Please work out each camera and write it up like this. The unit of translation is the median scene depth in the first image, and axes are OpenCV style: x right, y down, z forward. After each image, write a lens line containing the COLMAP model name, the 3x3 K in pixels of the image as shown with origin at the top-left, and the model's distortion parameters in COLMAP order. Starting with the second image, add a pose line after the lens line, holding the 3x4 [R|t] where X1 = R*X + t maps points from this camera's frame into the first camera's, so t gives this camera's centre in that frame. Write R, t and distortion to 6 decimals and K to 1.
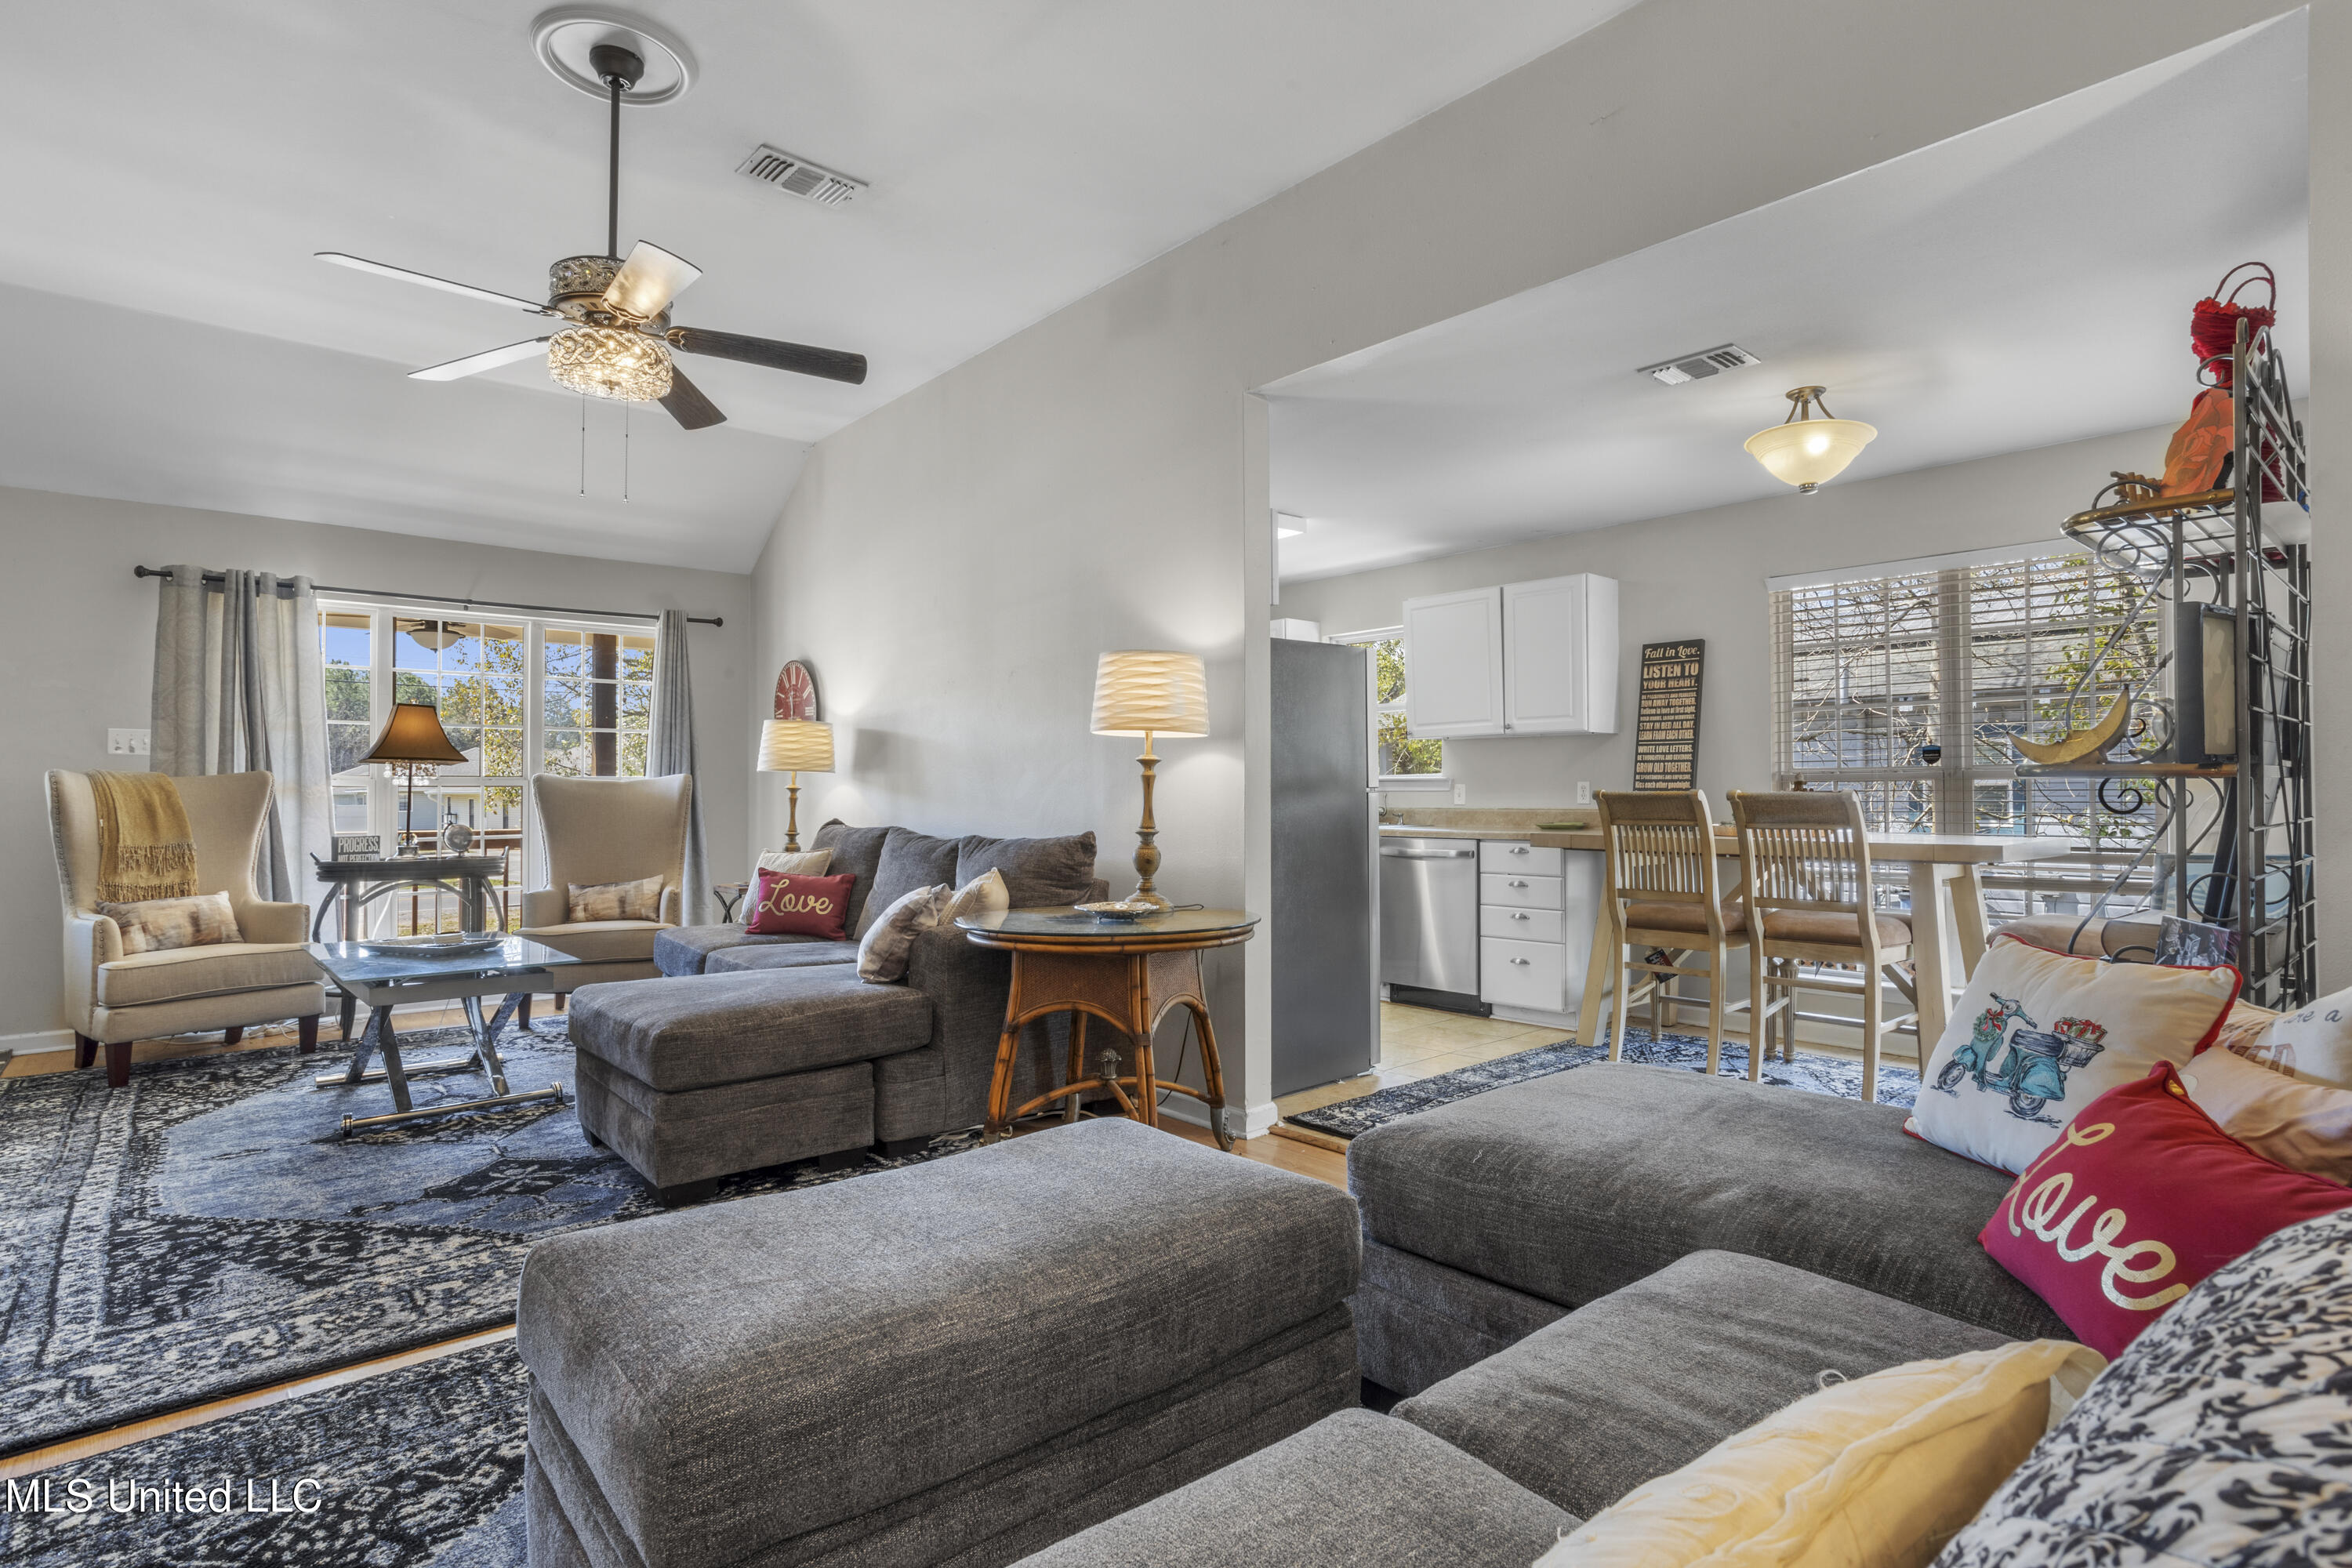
lens RADIAL K [[1162.5, 0, 1153.1], [0, 1162.5, 778.2], [0, 0, 1]] dist [-0.014458, 0.015149]
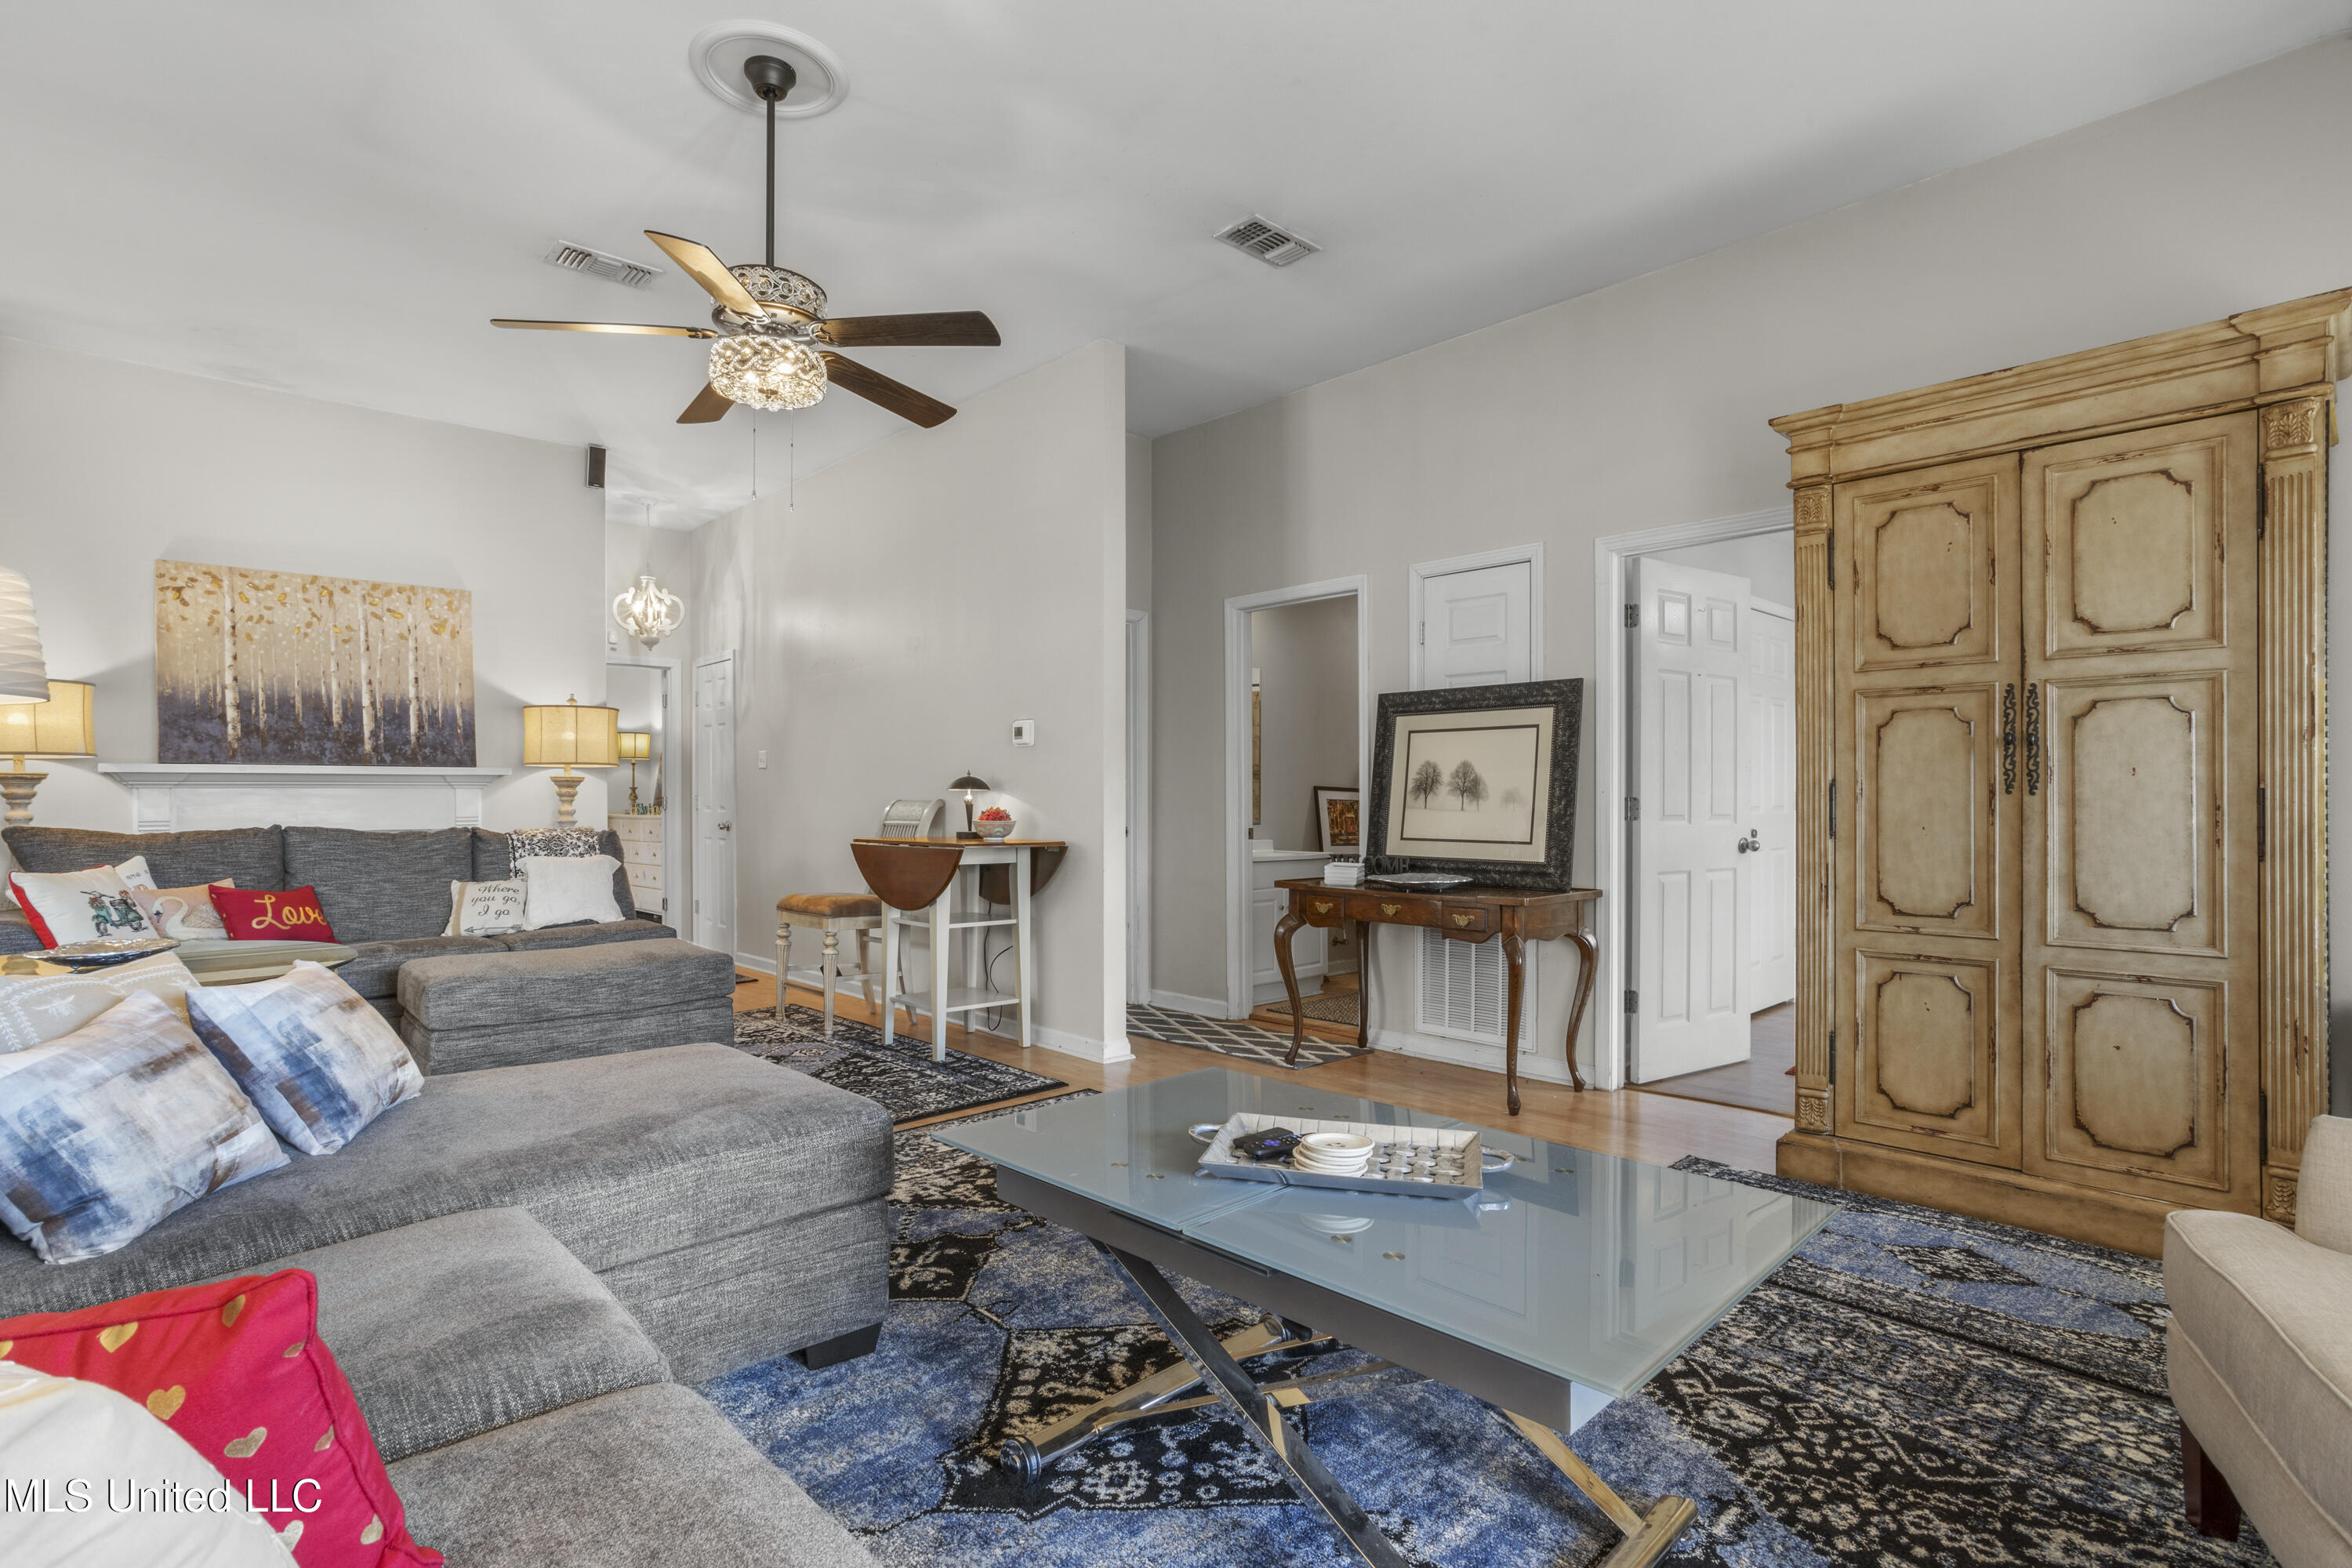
lens RADIAL K [[1148.7, 0, 1173.7], [0, 1148.7, 794.0], [0, 0, 1]] dist [-0.040438, 0.021049]
pose [[-0.998766, 0.004852, -0.049433, -0.698514], [0.005718, 0.999833, -0.017385, 0.029089], [0.049340, -0.017647, -0.998626, 1.821147]]
